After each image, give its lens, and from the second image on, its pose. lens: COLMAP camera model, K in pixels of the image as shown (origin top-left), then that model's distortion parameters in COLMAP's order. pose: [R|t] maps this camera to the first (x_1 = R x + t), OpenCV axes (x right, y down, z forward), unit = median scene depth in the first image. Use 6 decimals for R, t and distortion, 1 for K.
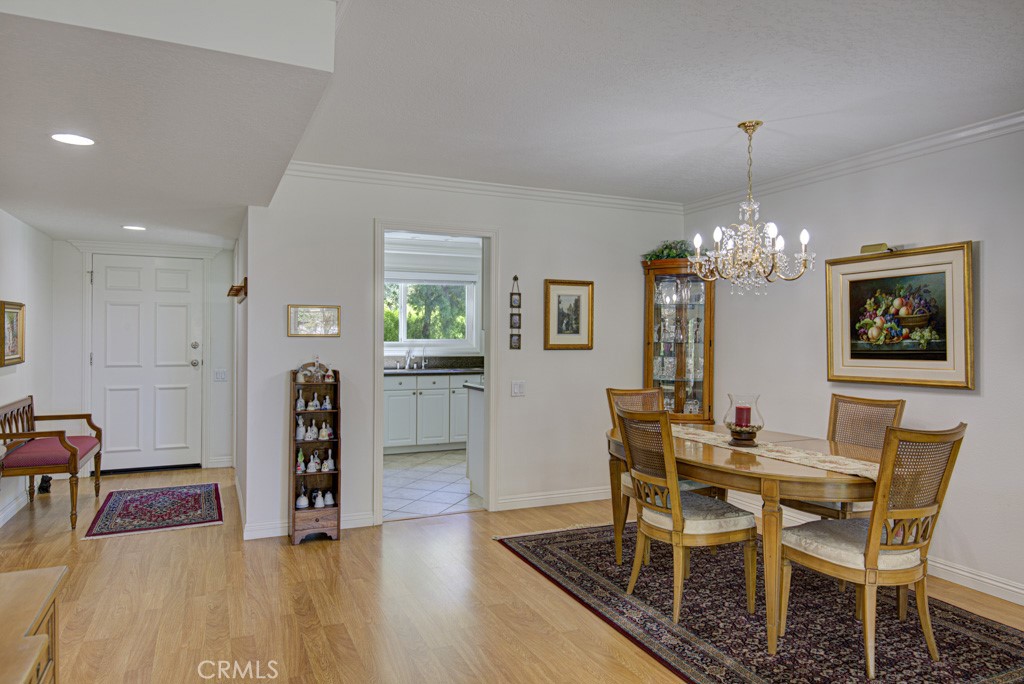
lens RADIAL K [[657.8, 0, 513.6], [0, 657.8, 340.4], [0, 0, 1]] dist [-0.003265, 0.000541]
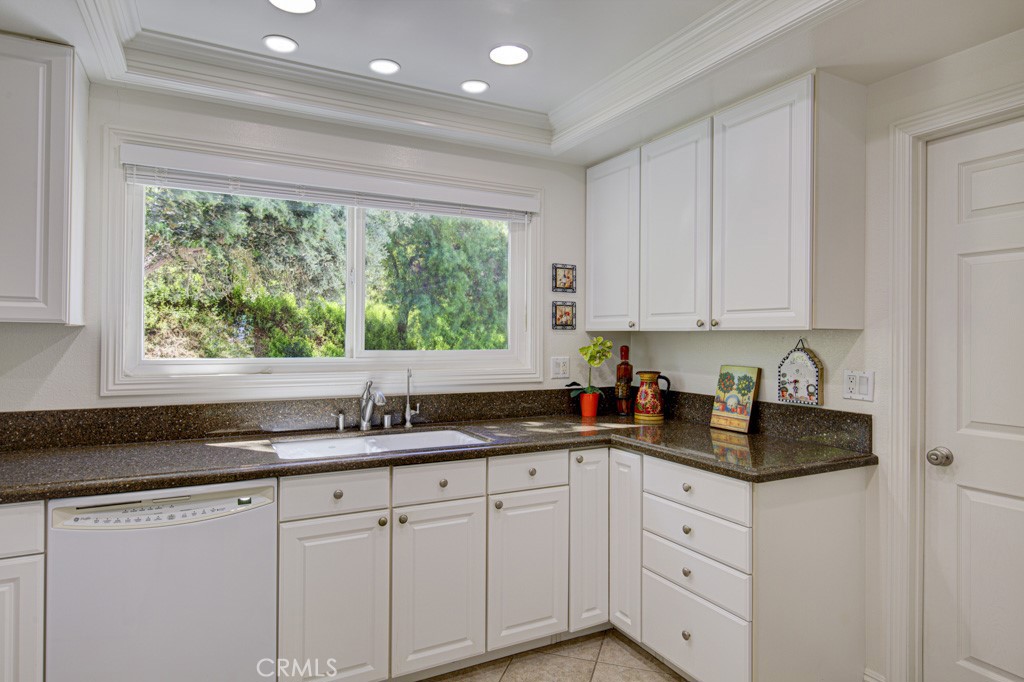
lens RADIAL K [[595.4, 0, 512.6], [0, 595.4, 335.4], [0, 0, 1]] dist [-0.001493, 0.001109]
pose [[0.998586, -0.005480, 0.052869, -0.093588], [0.006050, 0.999925, -0.010643, -0.007008], [-0.052807, 0.010948, 0.998545, 0.642803]]
